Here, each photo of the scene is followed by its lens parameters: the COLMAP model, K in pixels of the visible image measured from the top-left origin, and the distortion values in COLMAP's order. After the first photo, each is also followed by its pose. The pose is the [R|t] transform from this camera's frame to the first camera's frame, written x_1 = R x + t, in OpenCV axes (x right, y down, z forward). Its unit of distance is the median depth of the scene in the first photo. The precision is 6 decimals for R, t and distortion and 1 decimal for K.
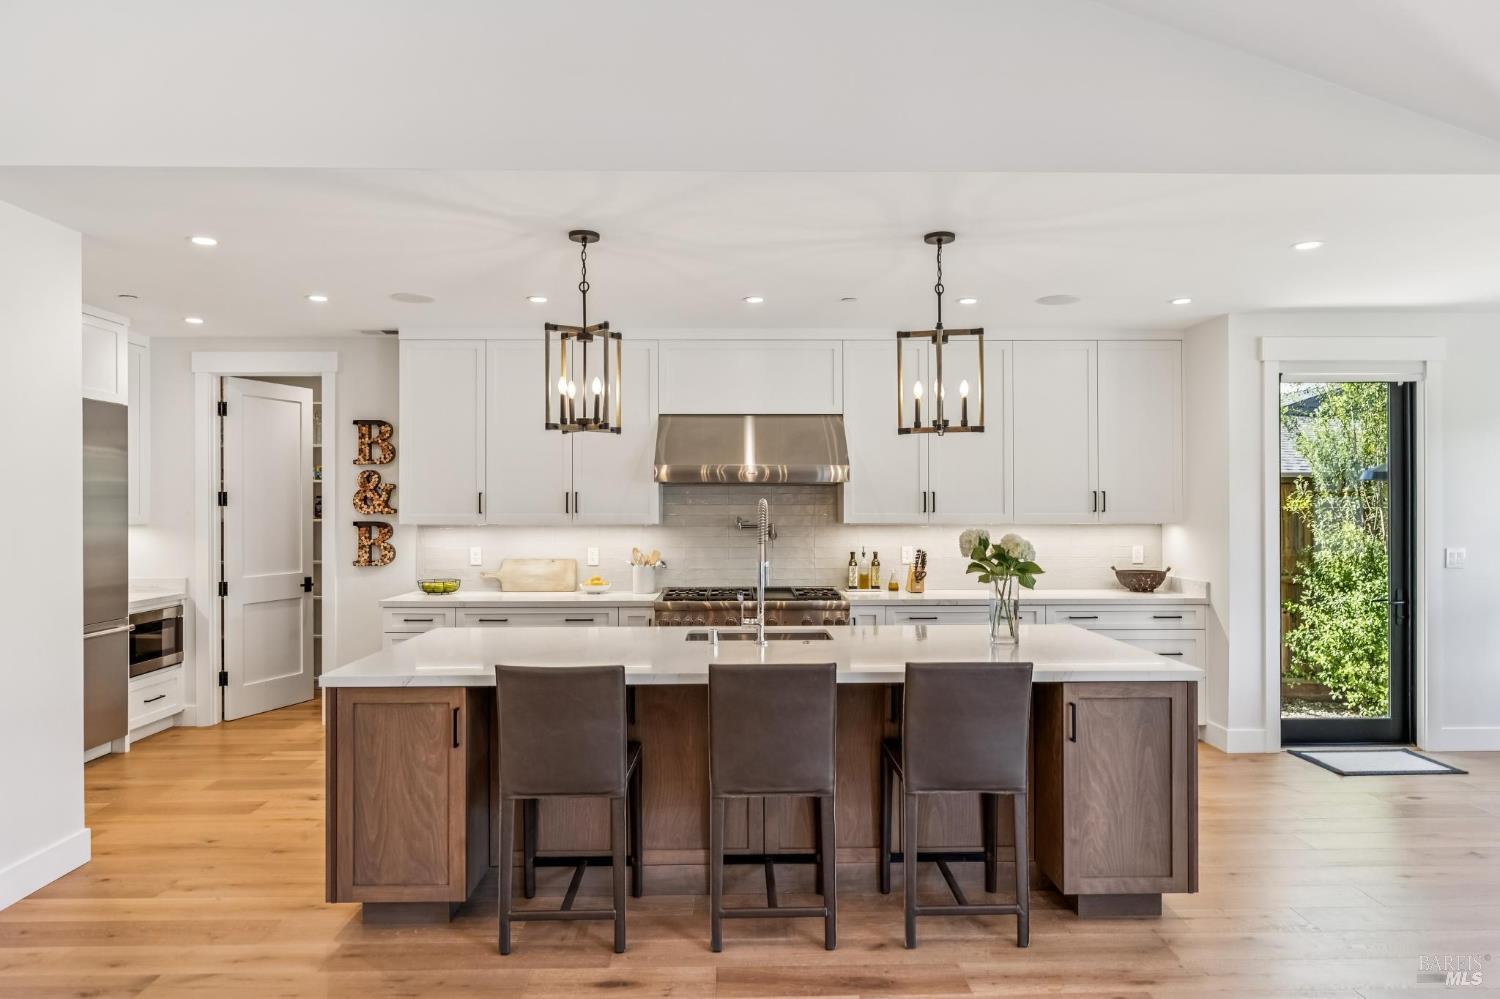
lens RADIAL K [[906.3, 0, 746.9], [0, 906.3, 498.4], [0, 0, 1]] dist [-0.001760, -0.001215]
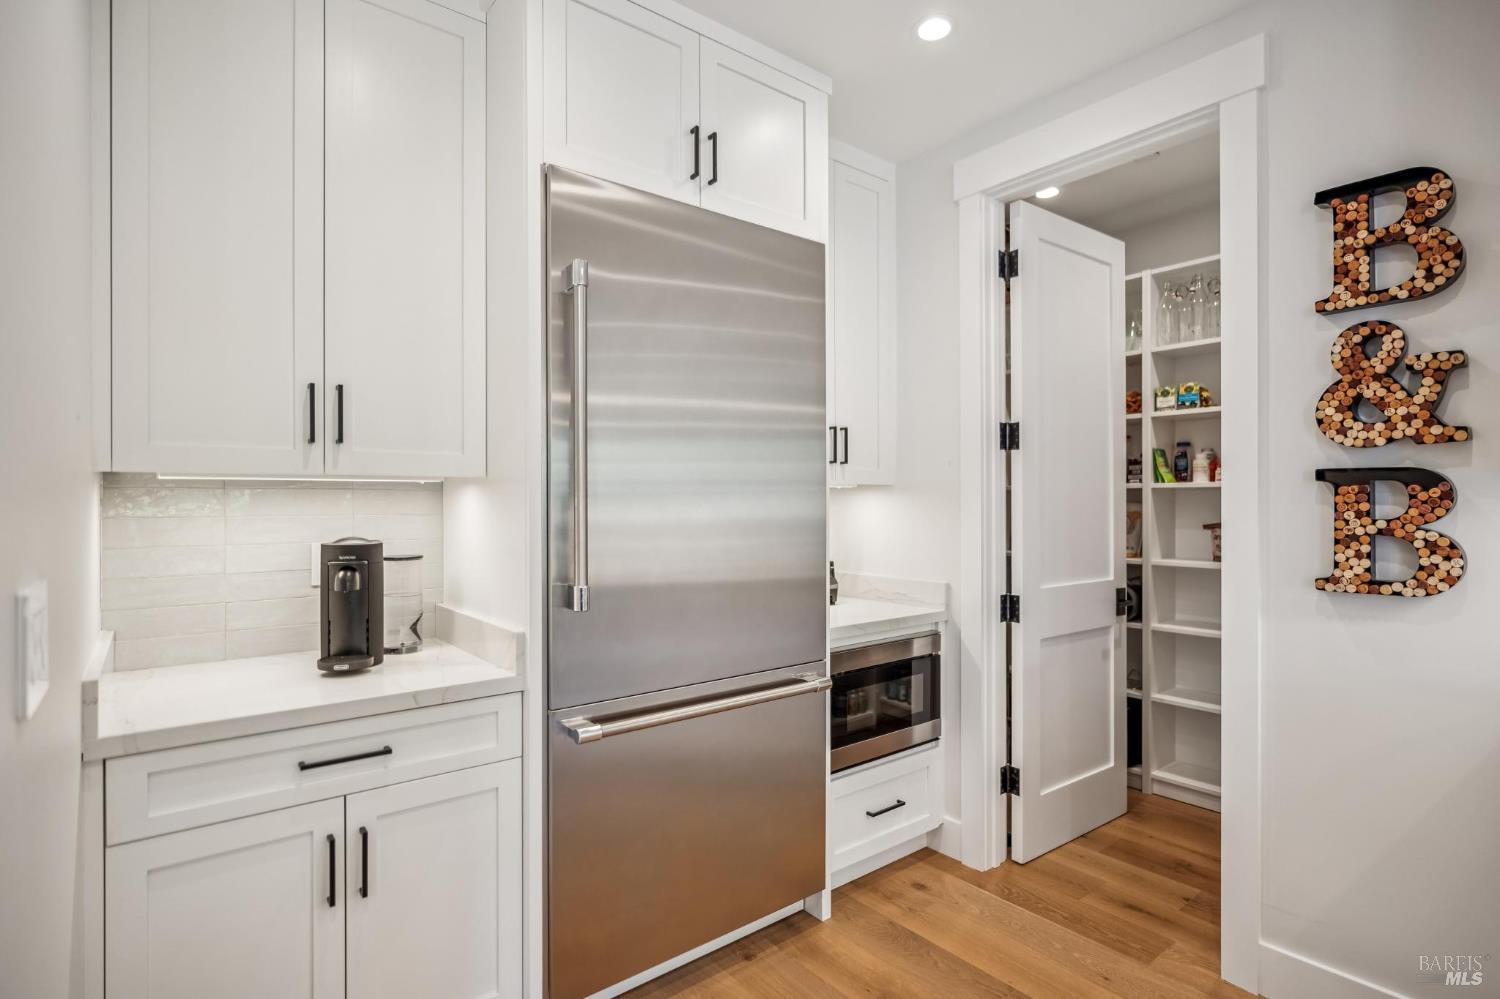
lens RADIAL K [[748.4, 0, 754.6], [0, 748.4, 503.7], [0, 0, 1]] dist [-0.010807, -0.000095]
pose [[0.609857, 0.004278, -0.792500, -0.334695], [0.004560, 0.999950, 0.008907, 0.035815], [0.792498, -0.009046, 0.609807, 0.636206]]
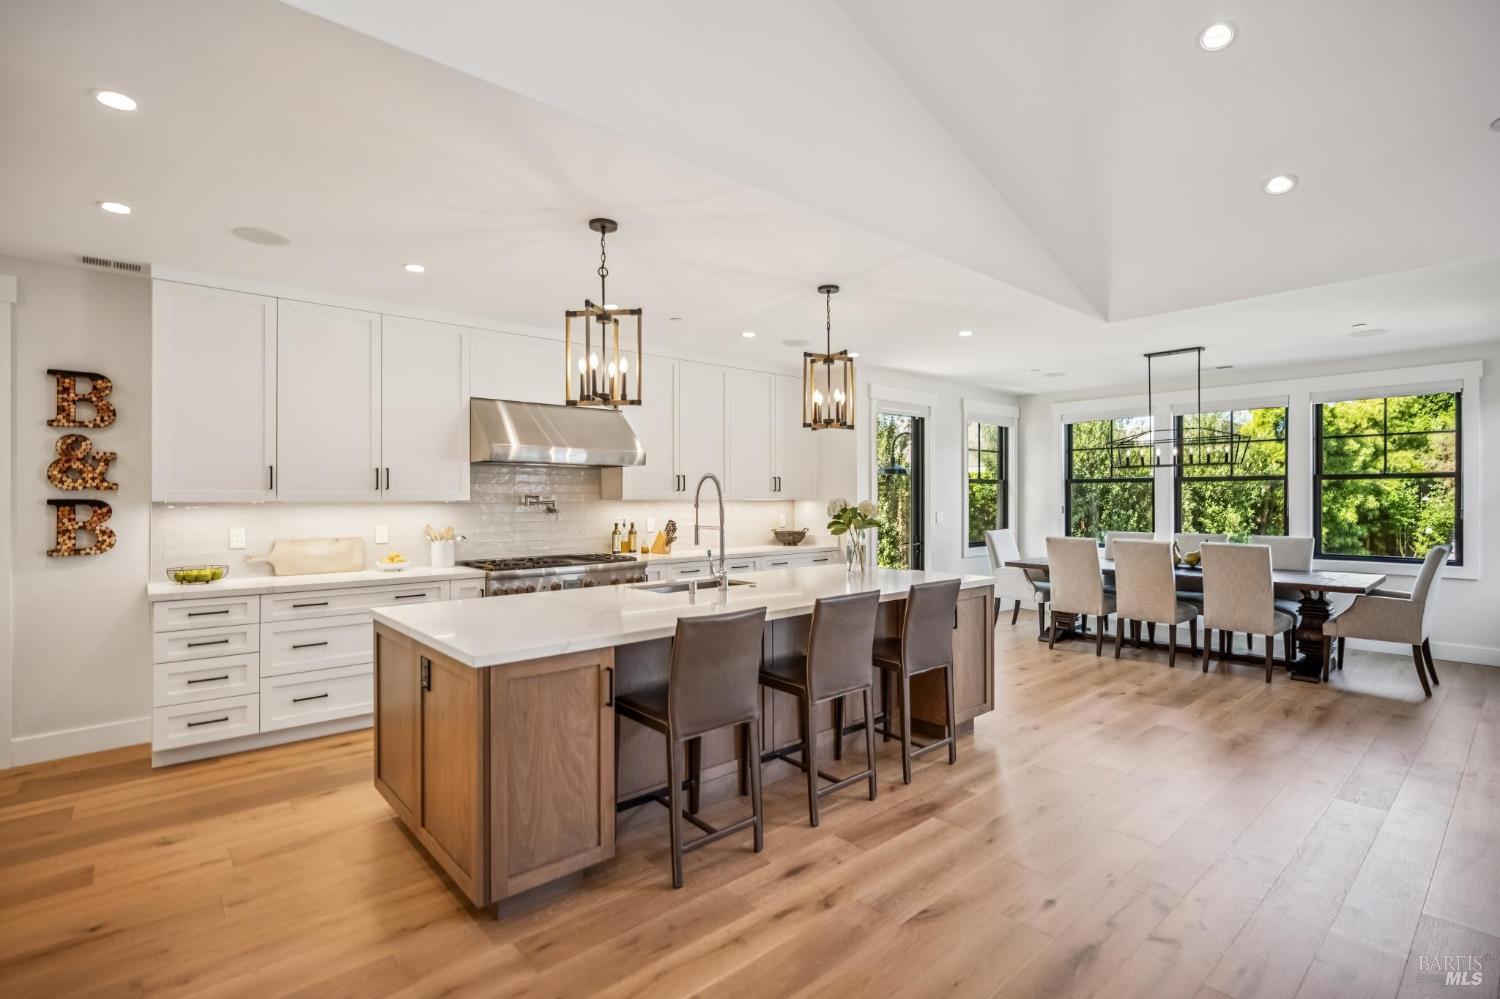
lens RADIAL K [[707.0, 0, 749.9], [0, 707.0, 494.3], [0, 0, 1]] dist [-0.011010, 0.001327]
pose [[0.762875, 0.003019, 0.646539, -0.363399], [-0.004080, 0.999992, 0.000145, 0.018790], [-0.646533, -0.002749, 0.762881, 0.152254]]
